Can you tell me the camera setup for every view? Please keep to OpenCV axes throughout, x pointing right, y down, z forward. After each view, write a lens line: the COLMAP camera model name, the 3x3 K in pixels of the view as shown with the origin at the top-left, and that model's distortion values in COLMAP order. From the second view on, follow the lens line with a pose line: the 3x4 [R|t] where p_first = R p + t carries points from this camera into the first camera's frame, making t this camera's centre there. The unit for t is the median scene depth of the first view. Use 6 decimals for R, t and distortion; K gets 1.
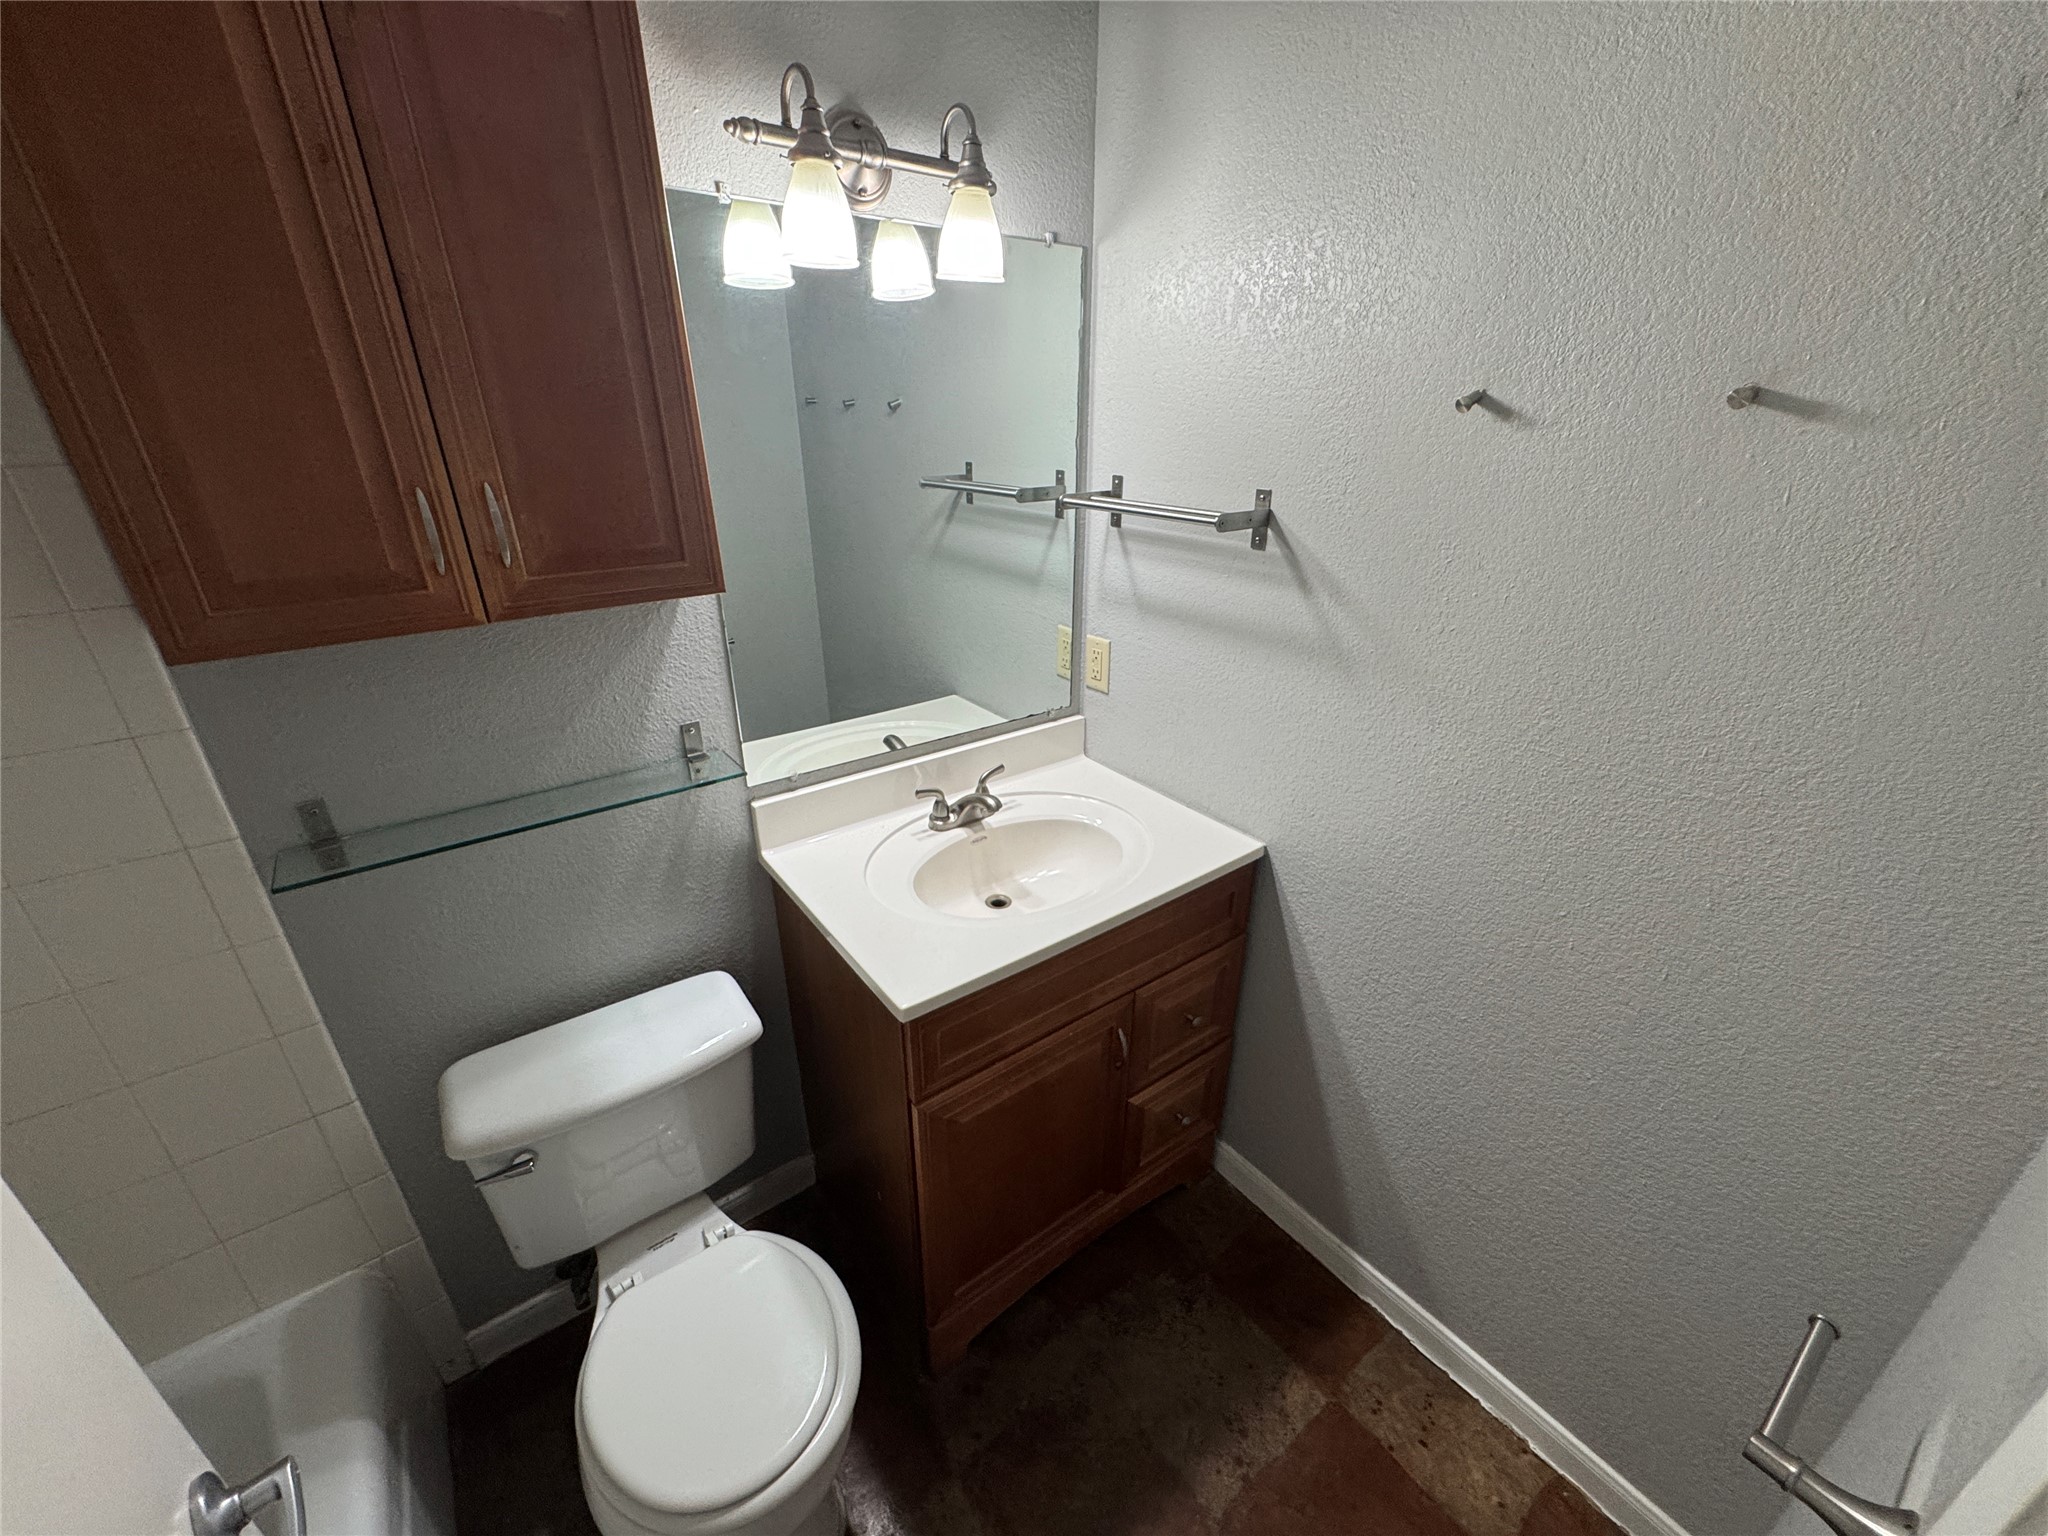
lens RADIAL K [[814.3, 0, 1024.0], [0, 814.3, 768.0], [0, 0, 1]] dist [-0.005030, 0.000417]
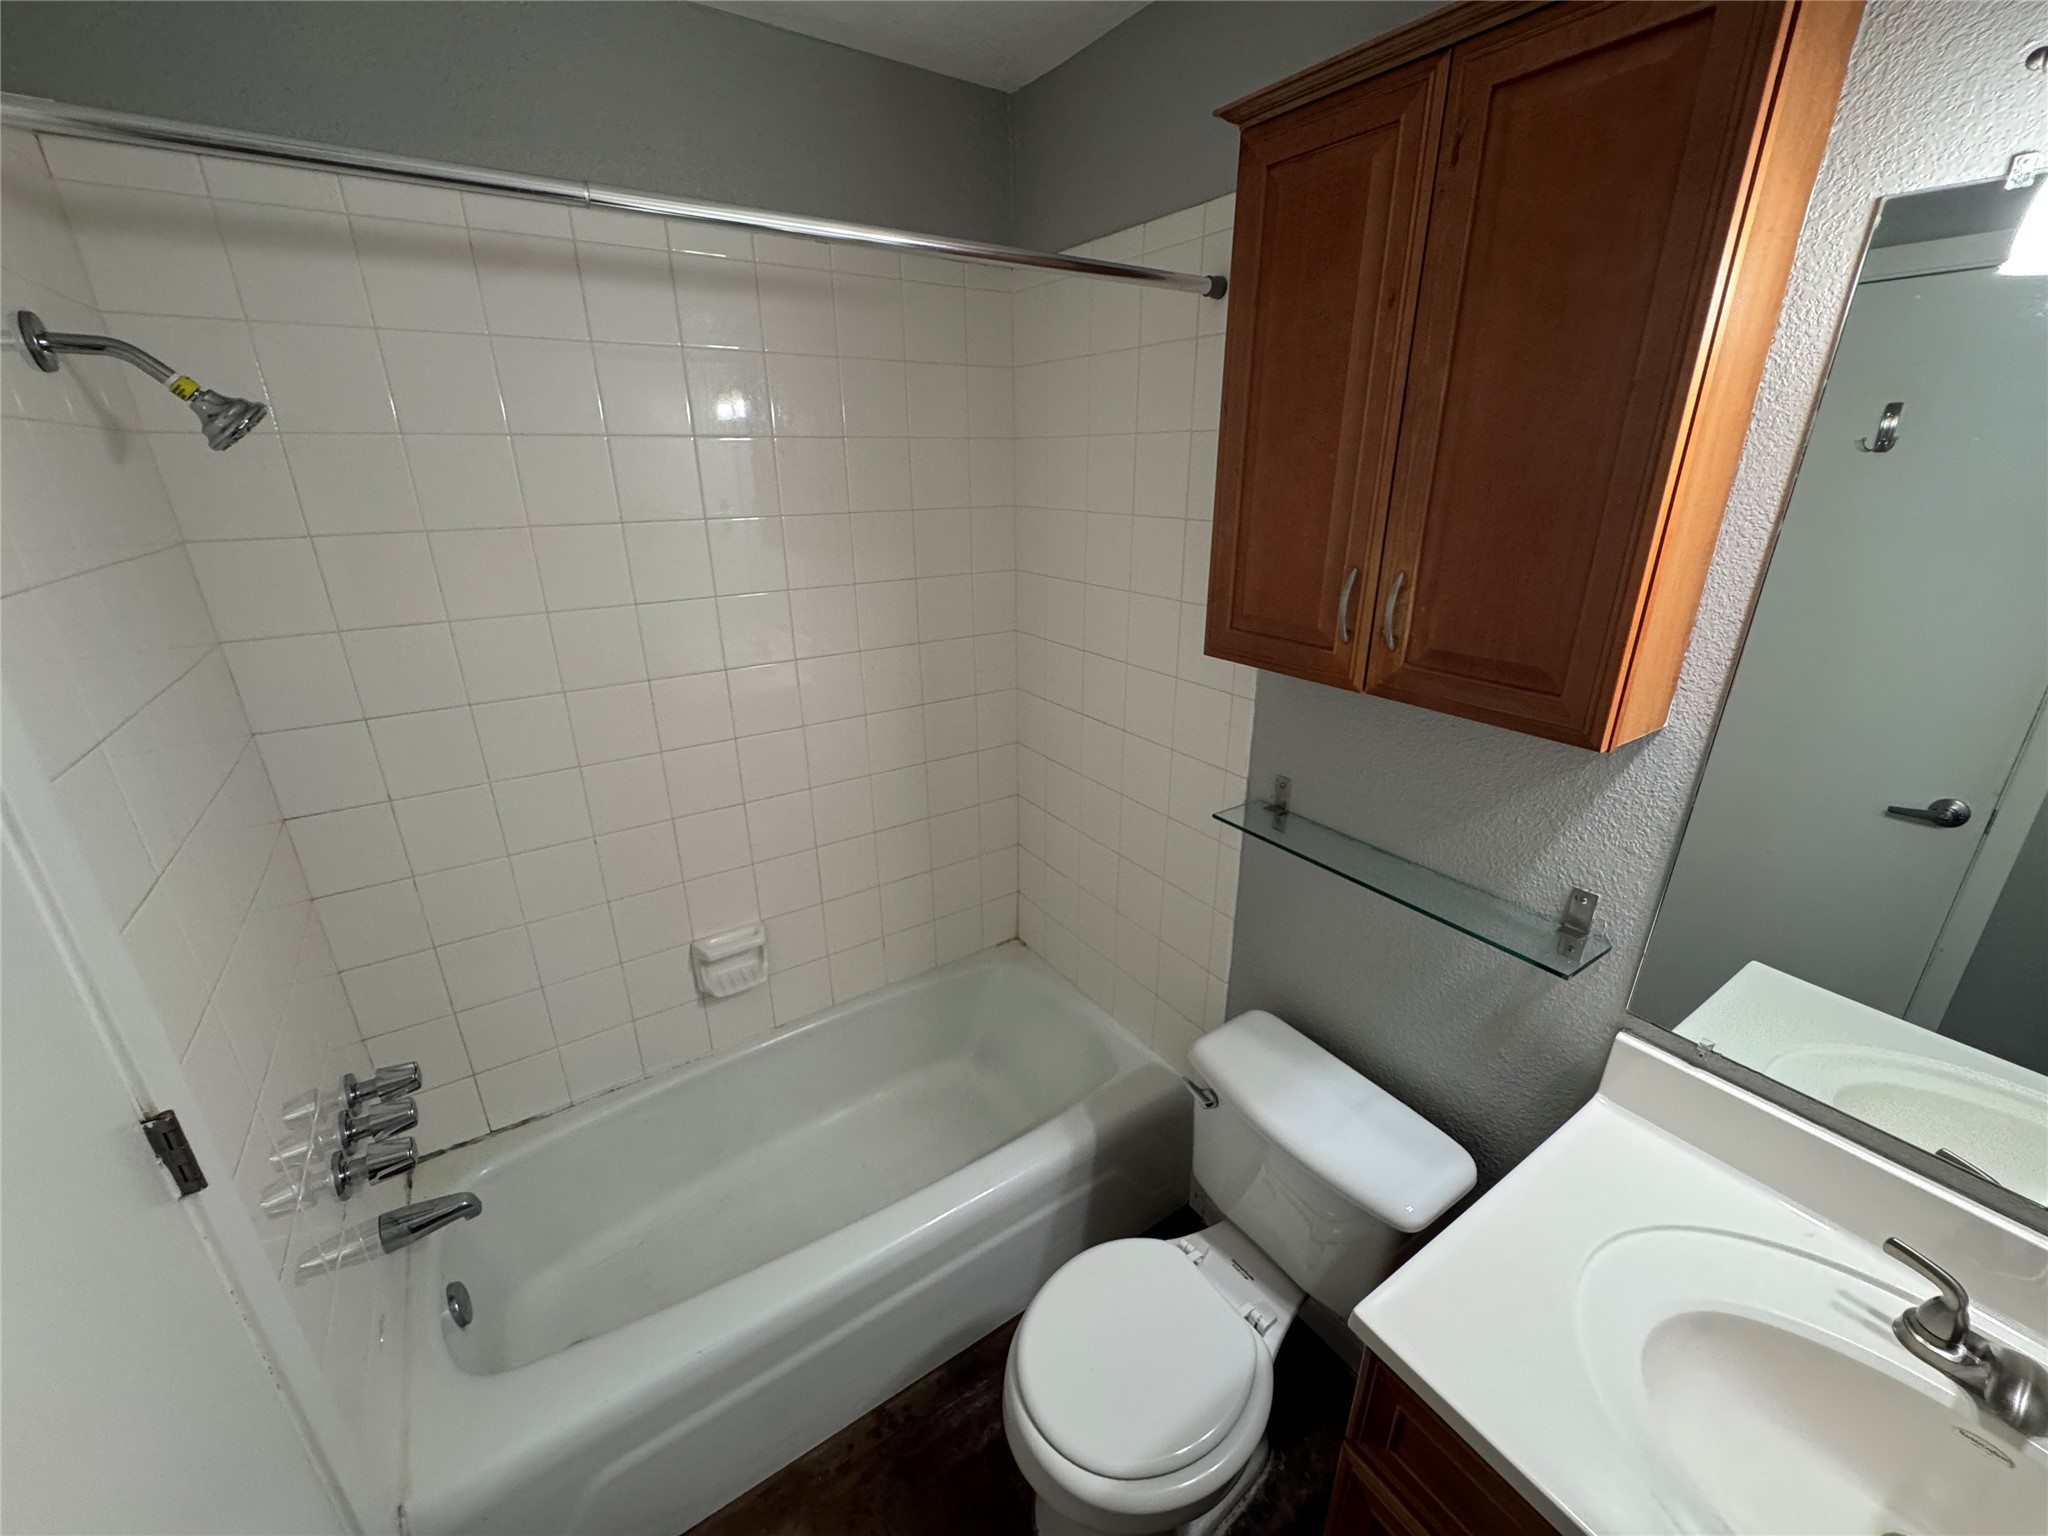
lens RADIAL K [[814.3, 0, 1024.0], [0, 814.3, 768.0], [0, 0, 1]] dist [-0.005030, 0.000417]
pose [[-0.046149, 0.357796, -0.932659, 0.310208], [-0.401963, 0.848078, 0.345238, -0.212110], [0.914492, 0.390826, 0.104683, 0.375971]]
